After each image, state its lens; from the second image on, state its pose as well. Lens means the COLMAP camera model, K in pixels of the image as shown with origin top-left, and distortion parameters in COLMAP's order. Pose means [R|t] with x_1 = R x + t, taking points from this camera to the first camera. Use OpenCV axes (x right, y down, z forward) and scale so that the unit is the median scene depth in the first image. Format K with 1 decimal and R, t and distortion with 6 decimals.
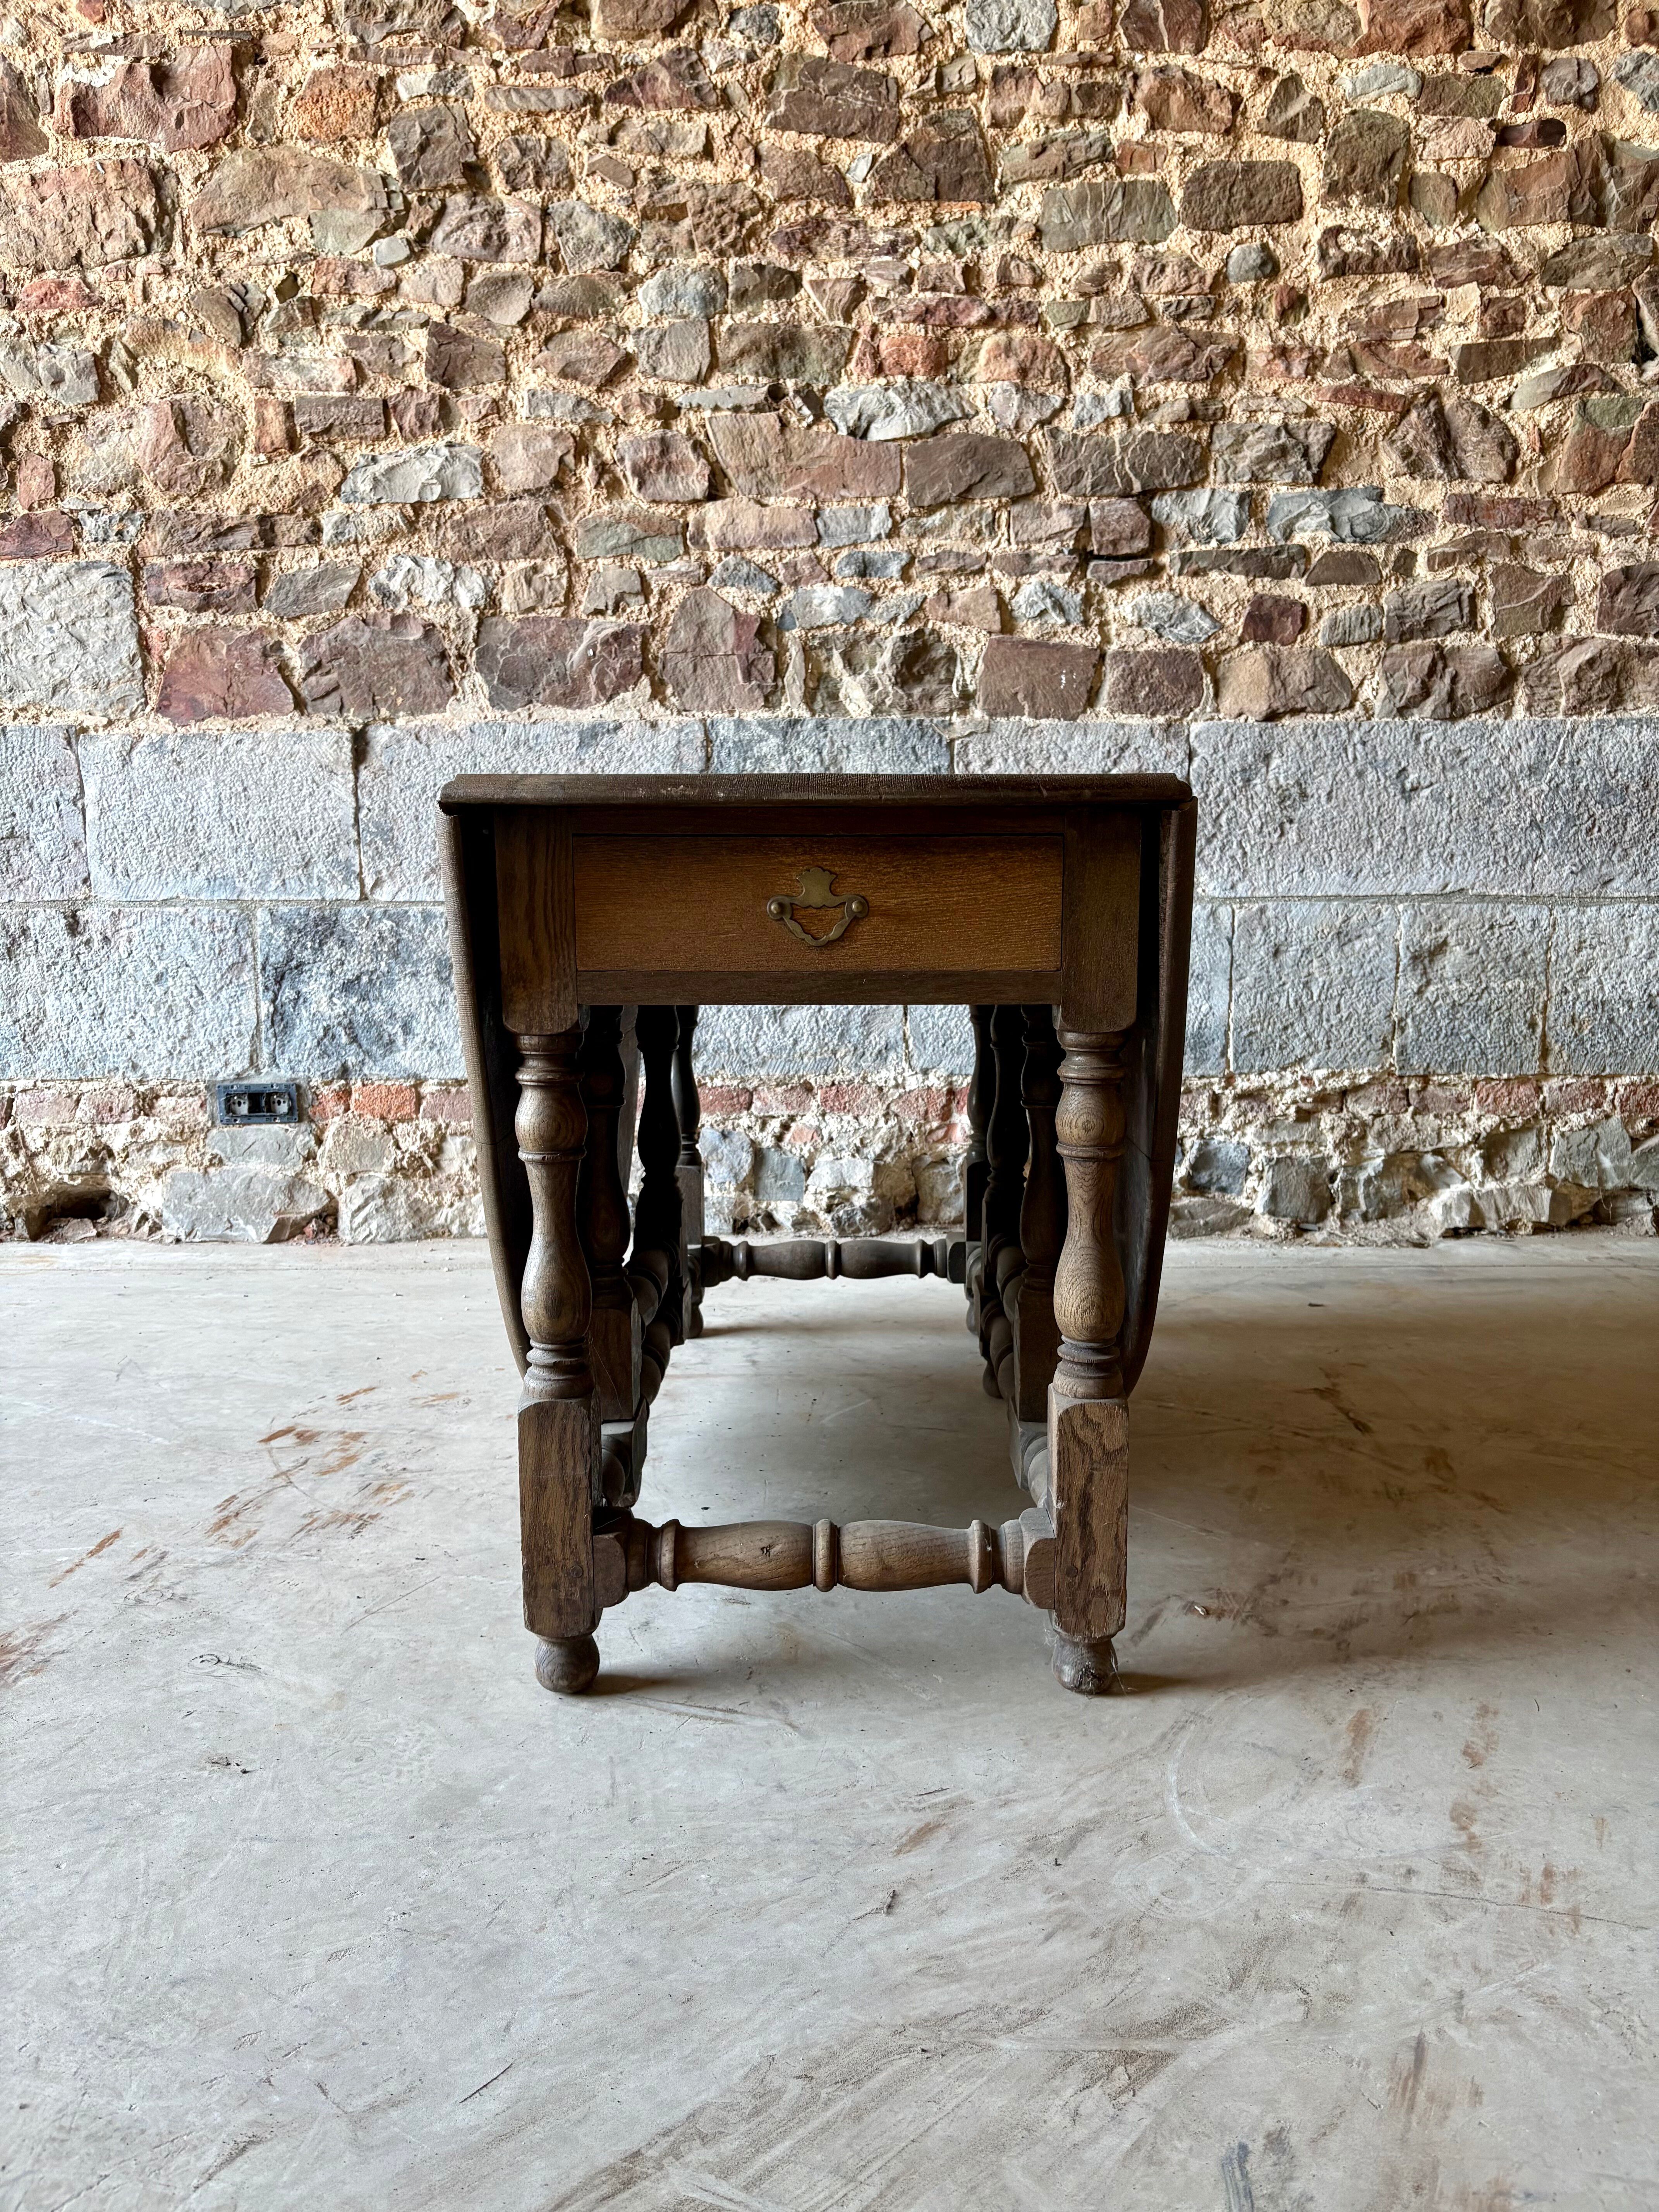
lens RADIAL K [[1689.1, 0, 826.1], [0, 1689.1, 1118.6], [0, 0, 1]] dist [0.006880, 0.017066]
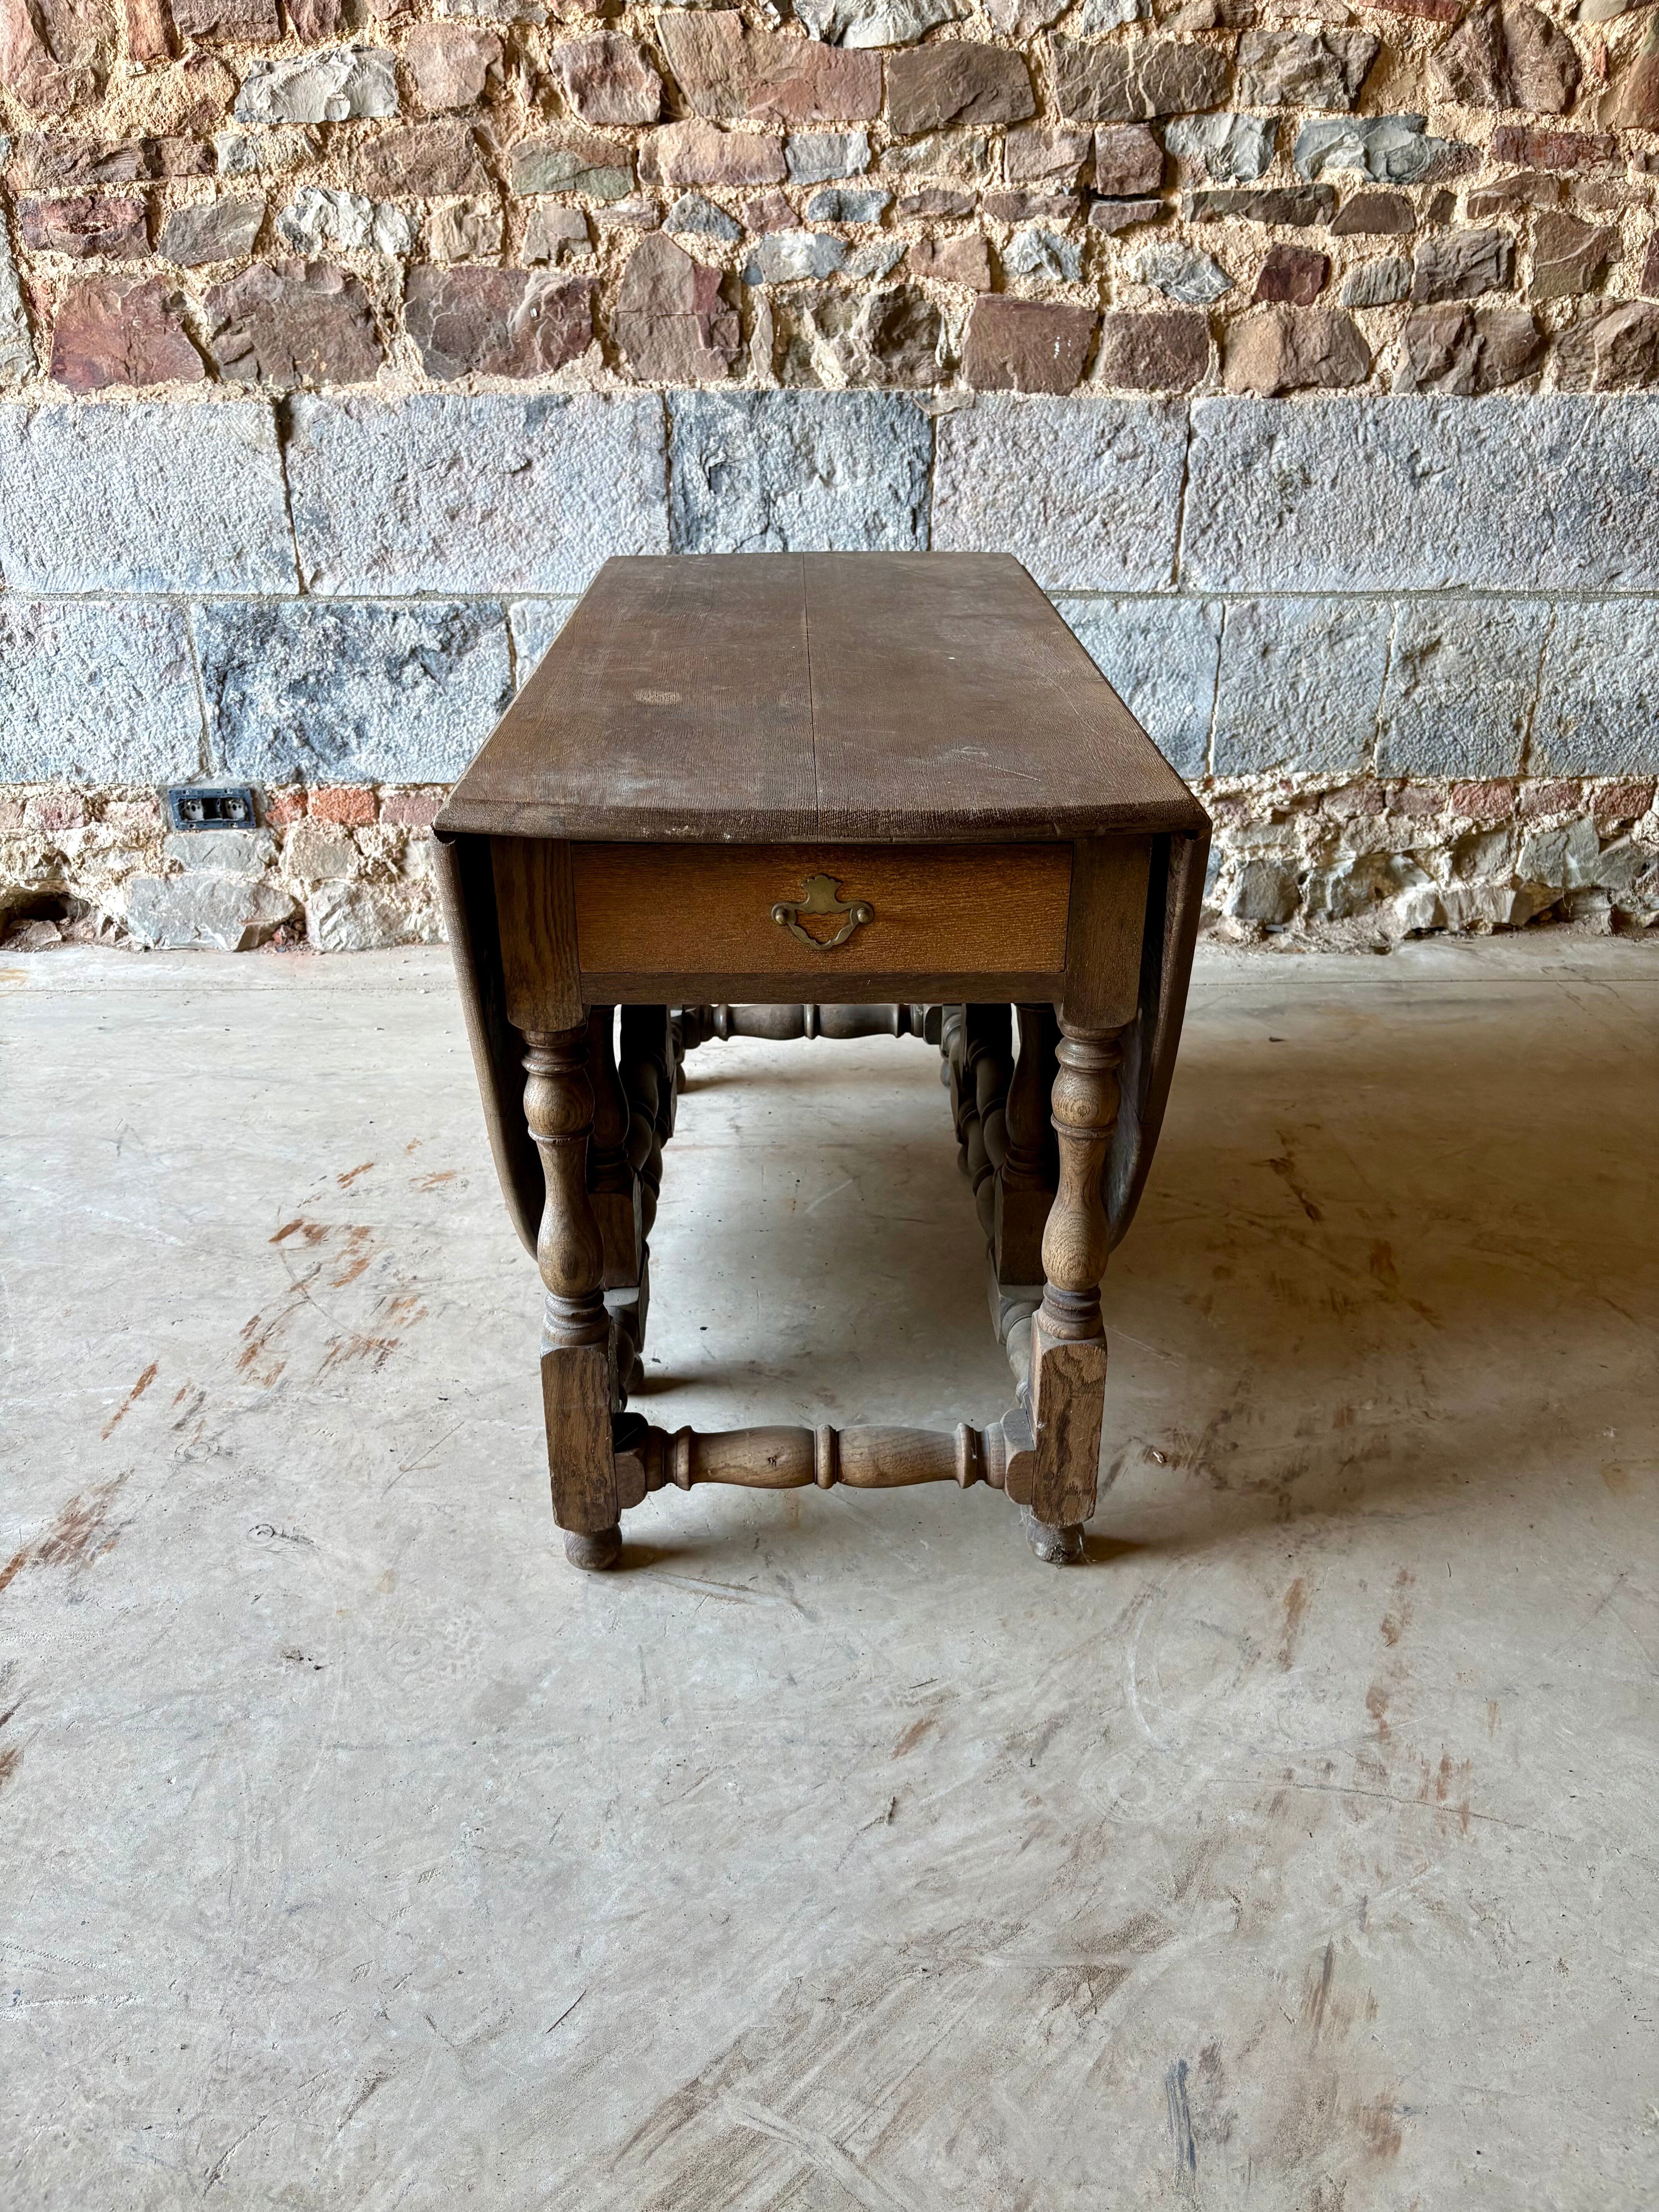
lens RADIAL K [[1689.1, 0, 826.1], [0, 1689.1, 1118.6], [0, 0, 1]] dist [0.006880, 0.017066]
pose [[0.999509, -0.008976, 0.030019, -0.015248], [-0.000480, 0.953581, 0.301135, -0.139275], [-0.031328, -0.301002, 0.953109, 0.009579]]
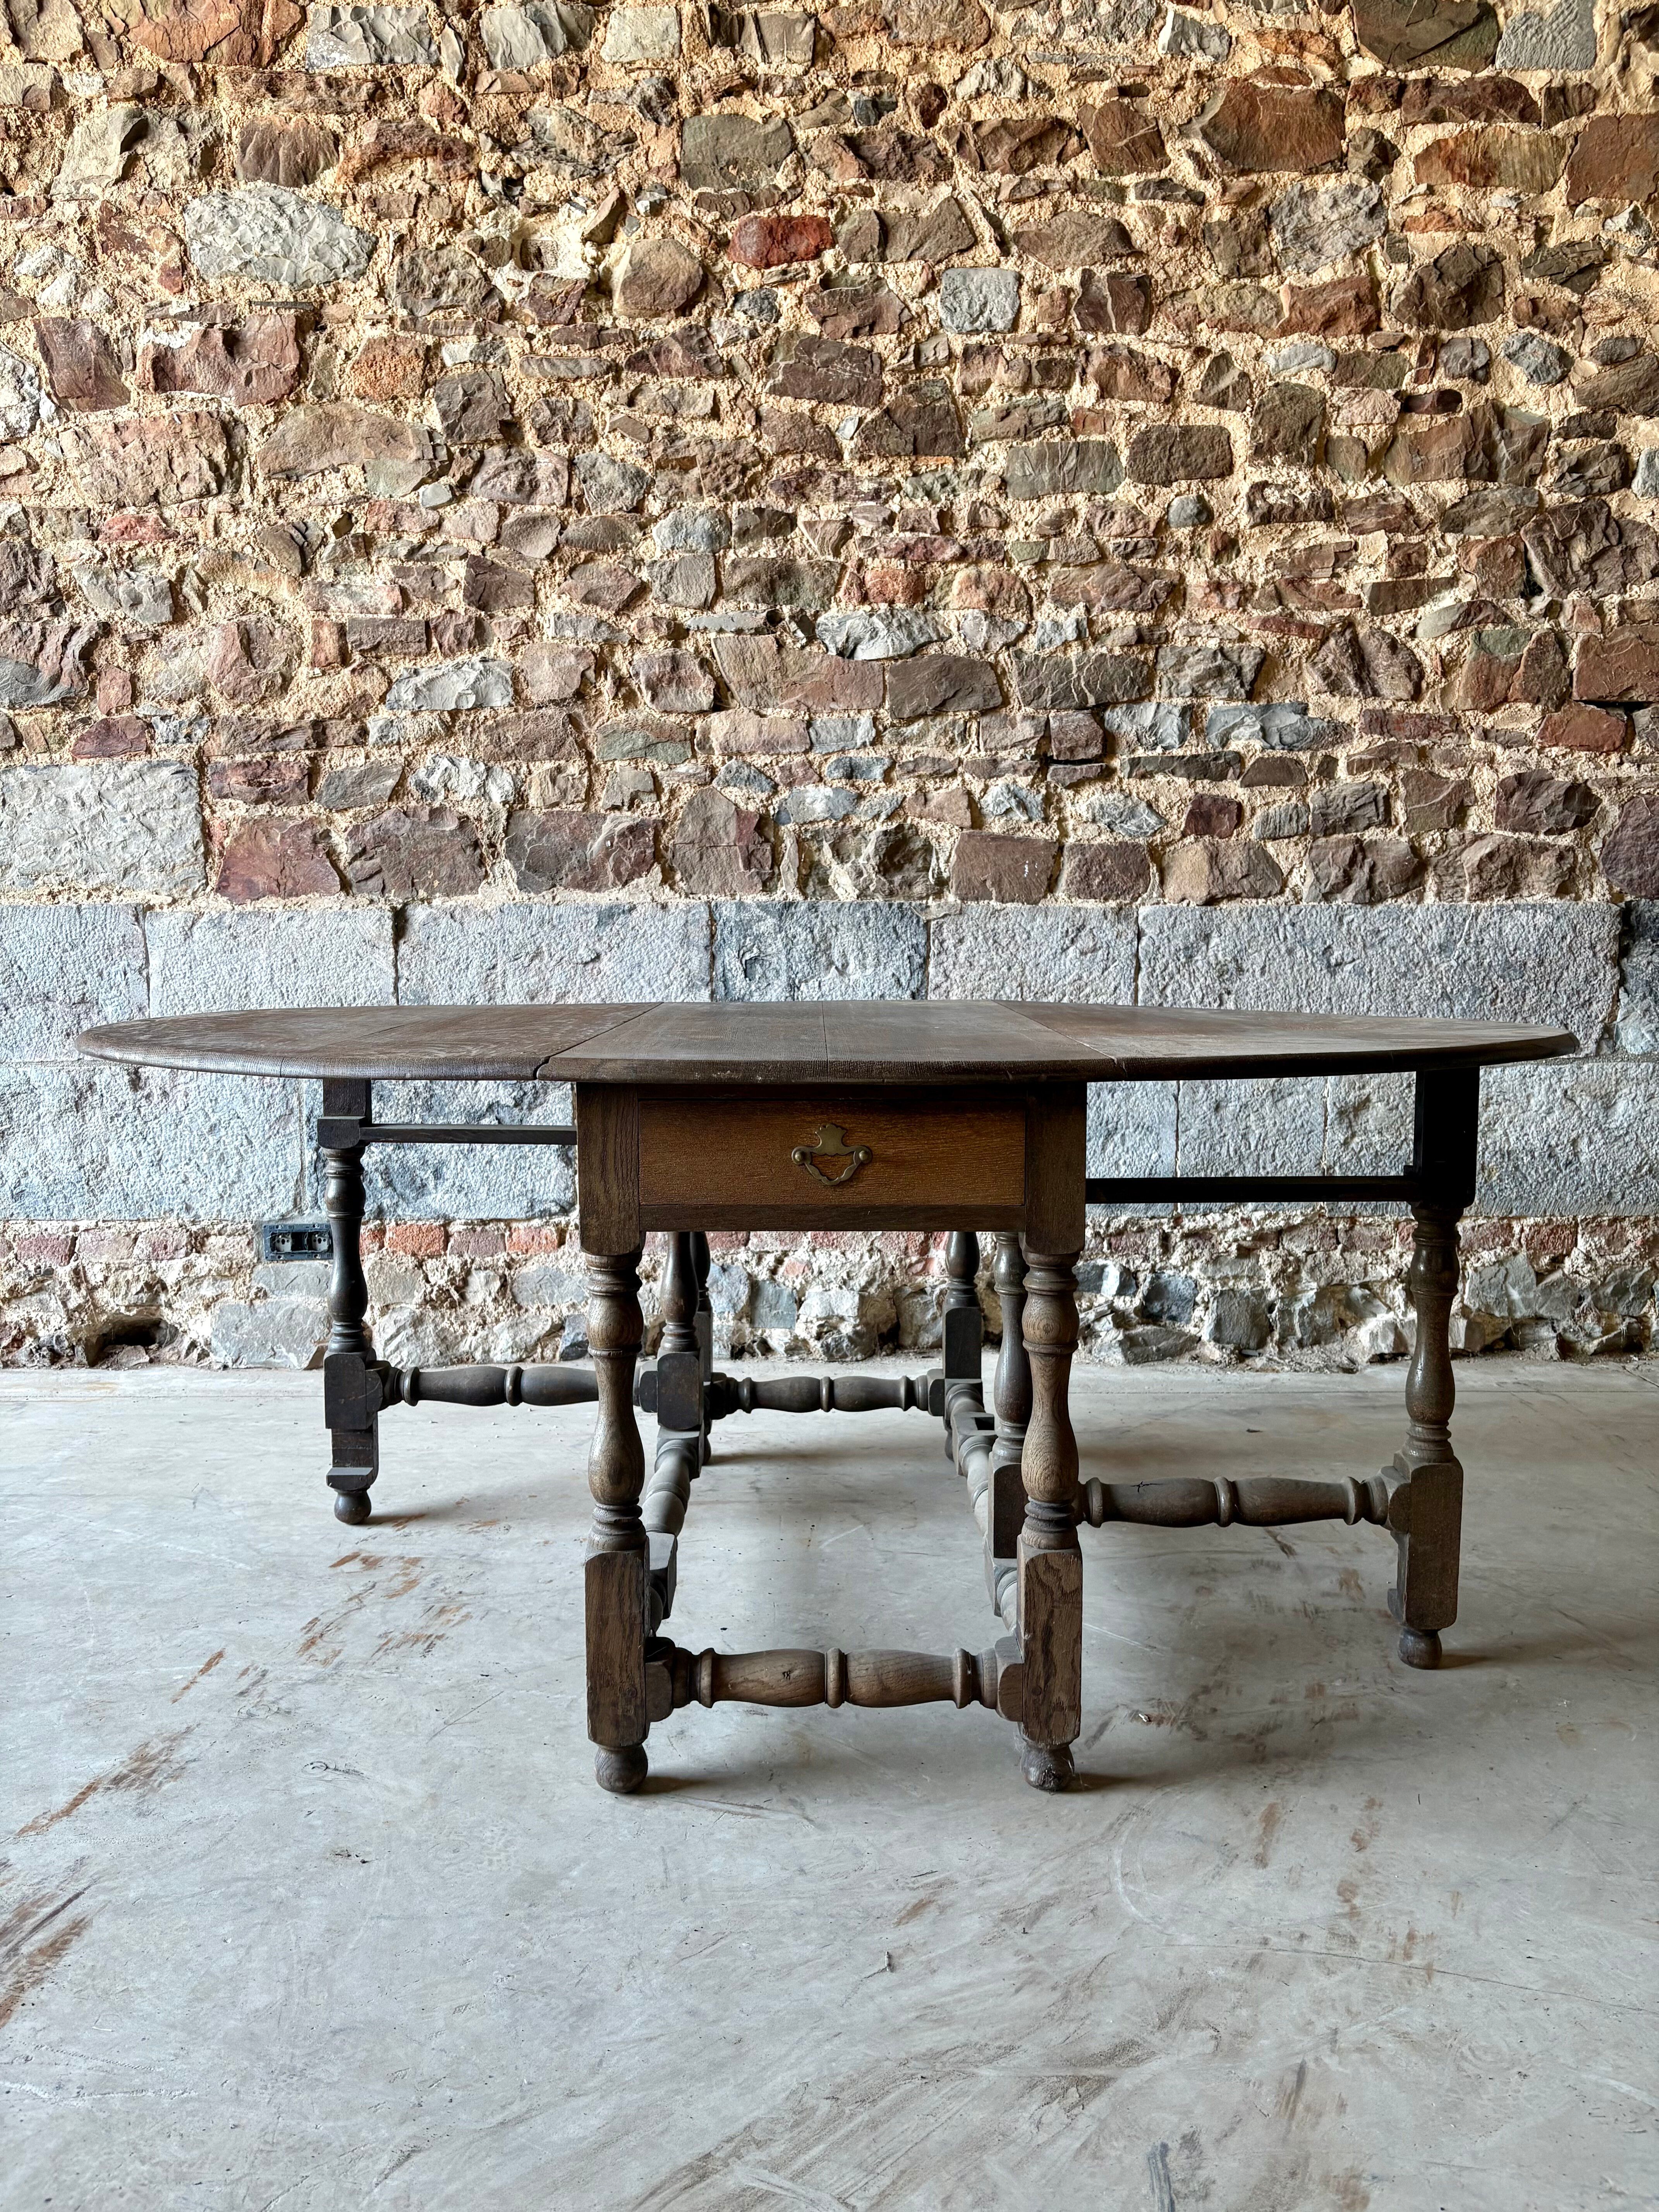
lens RADIAL K [[1684.4, 0, 828.5], [0, 1684.4, 1114.4], [0, 0, 1]] dist [0.024399, -0.006483]
pose [[0.999805, 0.001455, 0.019719, -0.014497], [-0.000591, 0.999041, -0.043773, -0.046215], [-0.019764, 0.043753, 0.998847, -0.116240]]
